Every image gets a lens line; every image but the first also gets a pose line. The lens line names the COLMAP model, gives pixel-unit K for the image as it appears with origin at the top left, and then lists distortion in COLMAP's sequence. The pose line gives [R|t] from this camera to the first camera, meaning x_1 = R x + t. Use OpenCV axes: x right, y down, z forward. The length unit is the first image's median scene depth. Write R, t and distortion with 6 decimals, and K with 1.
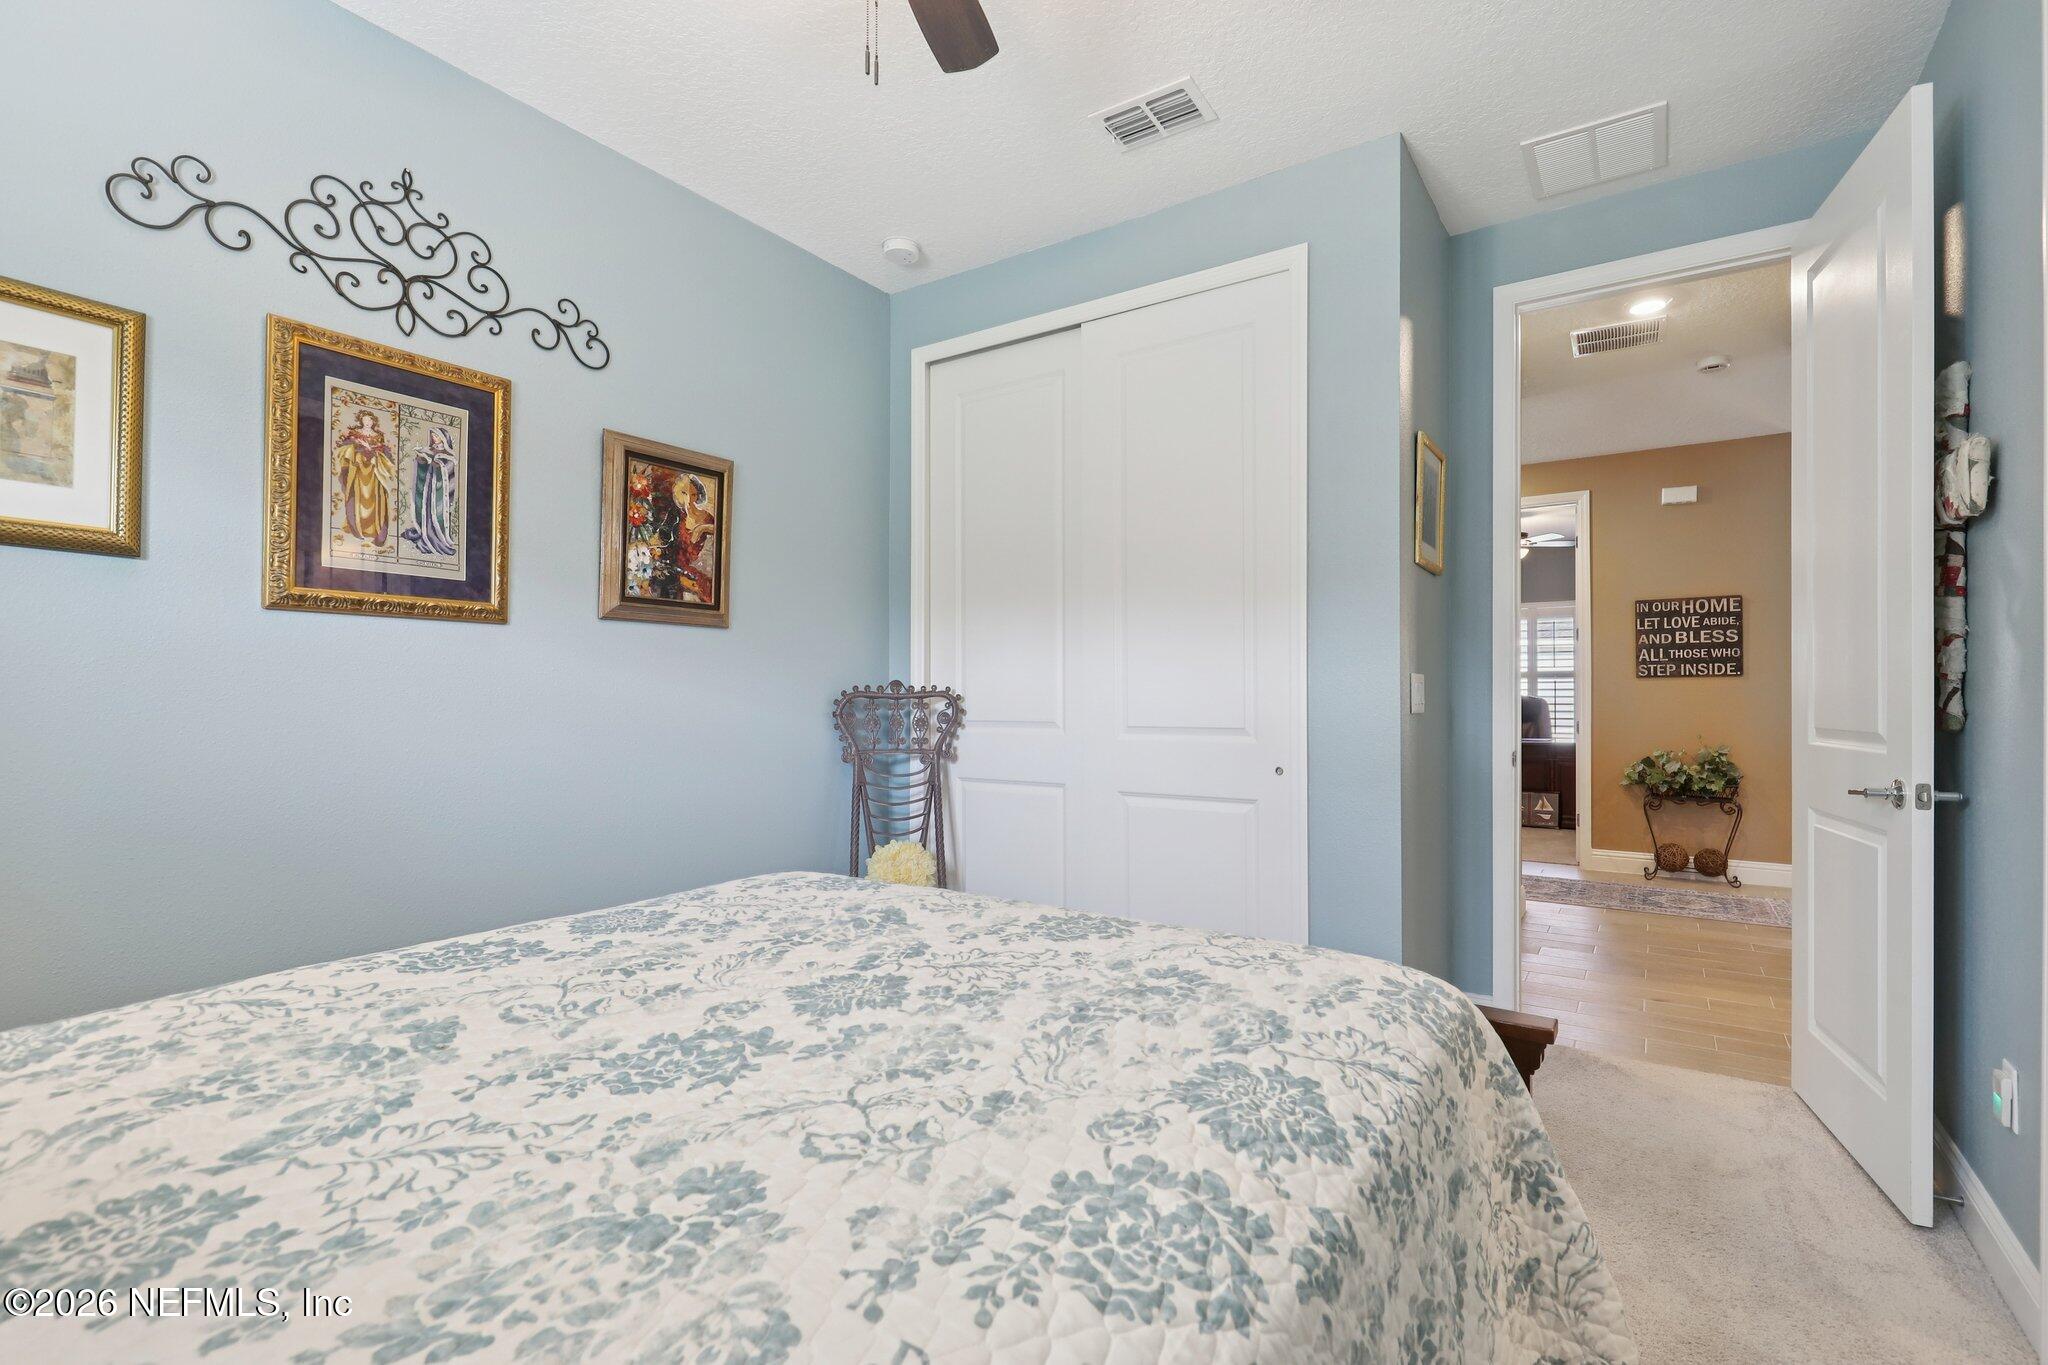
lens RADIAL K [[929.5, 0, 1024.0], [0, 929.5, 682.5], [0, 0, 1]] dist [0.000108, -0.000002]
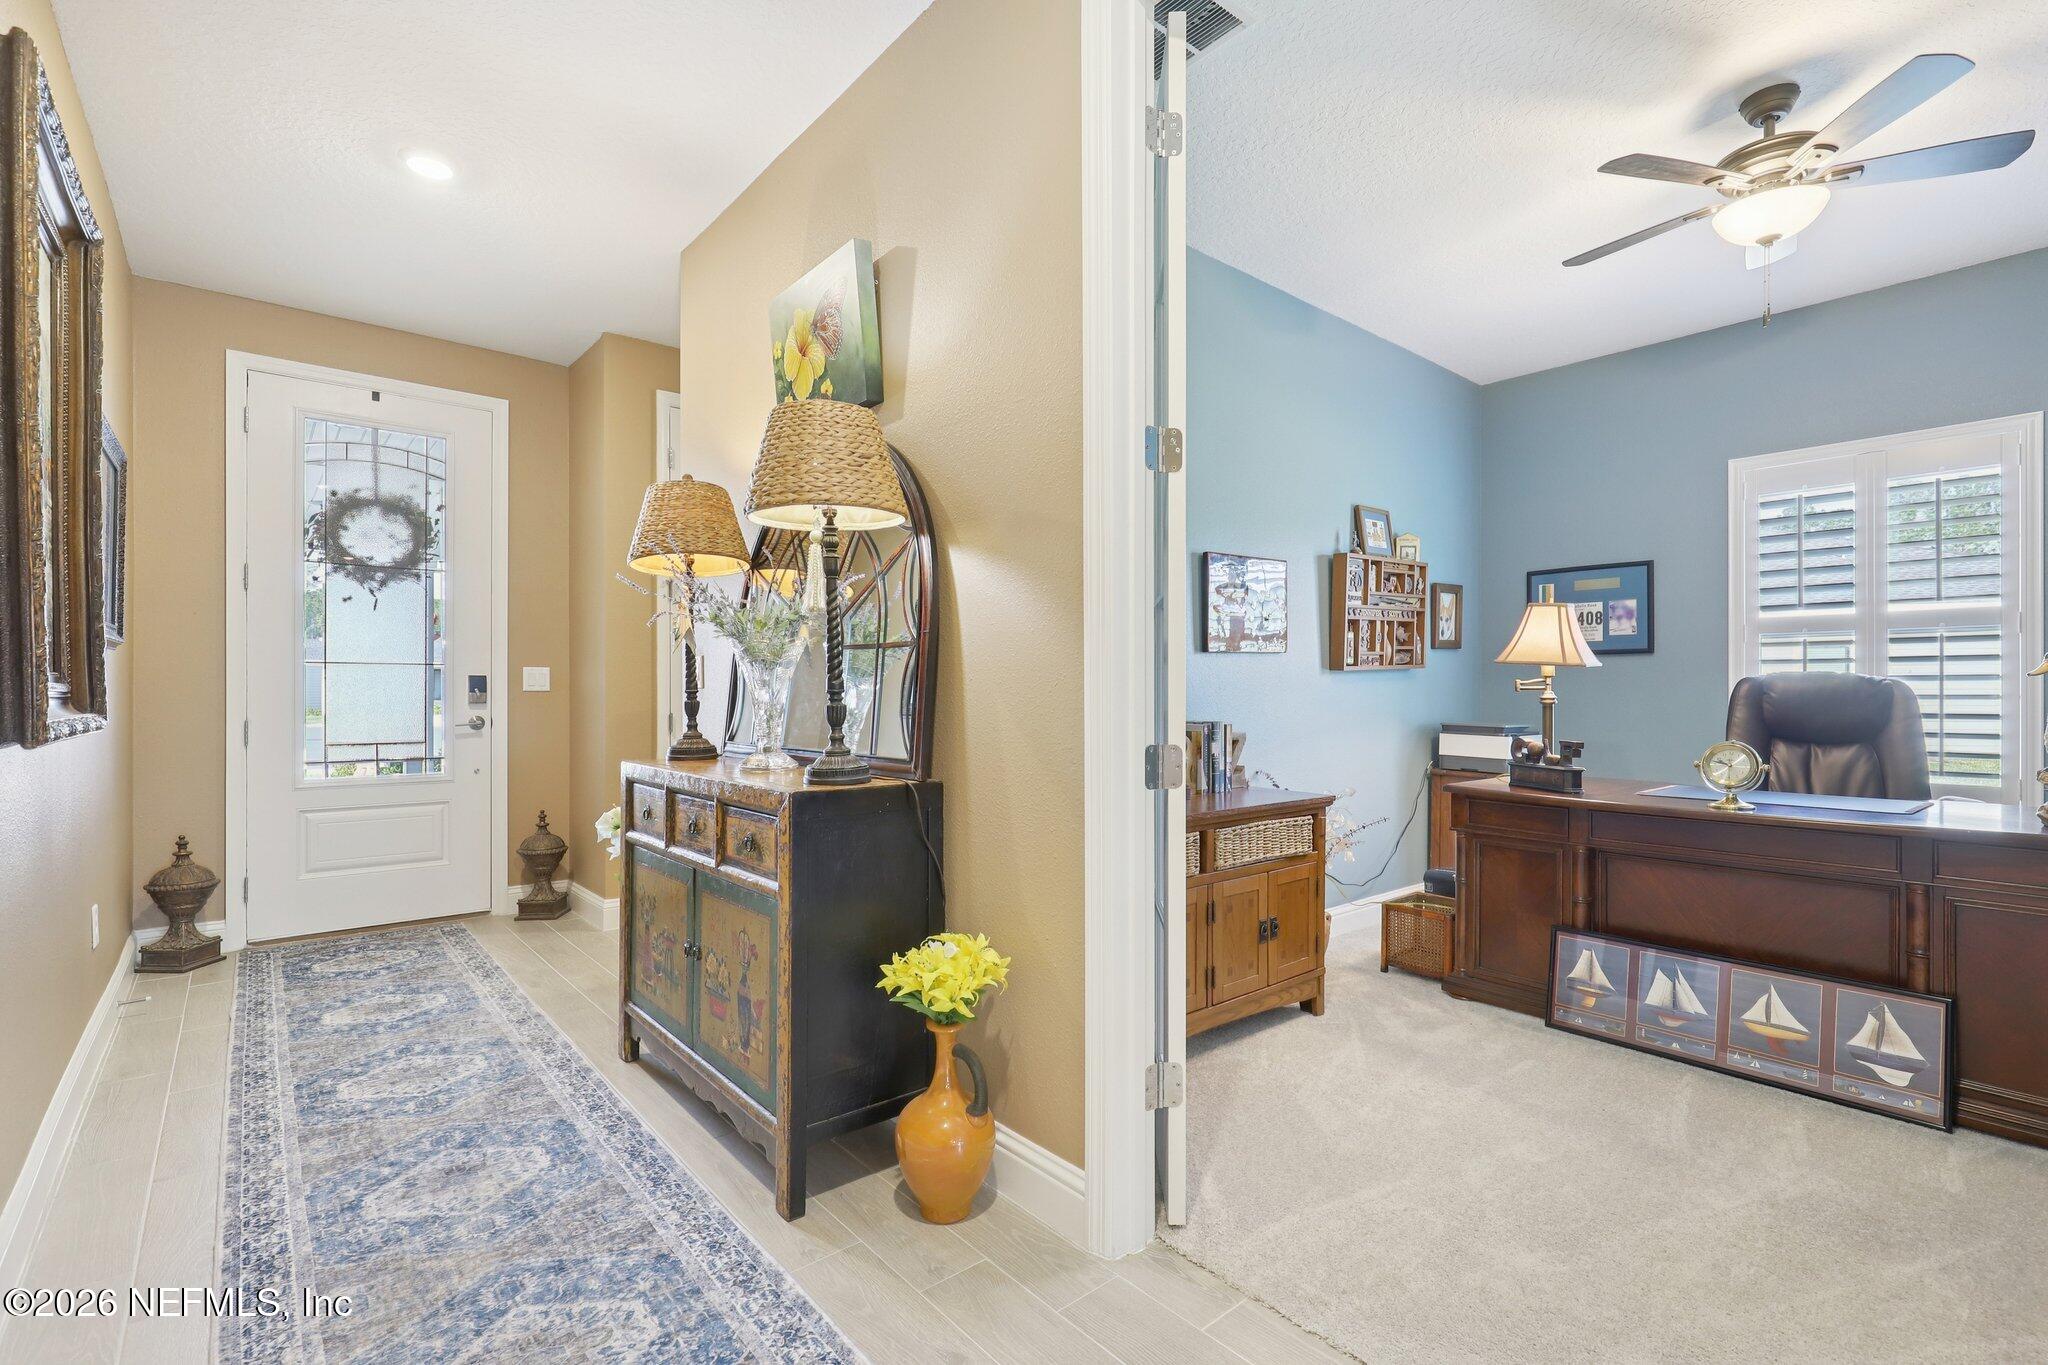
lens RADIAL K [[929.5, 0, 1024.0], [0, 929.5, 682.5], [0, 0, 1]] dist [0.000108, -0.000002]
pose [[0.964307, -0.007684, -0.264676, 0.337683], [0.009285, 0.999945, 0.004800, 0.013039], [0.264625, -0.007087, 0.964325, 0.579596]]
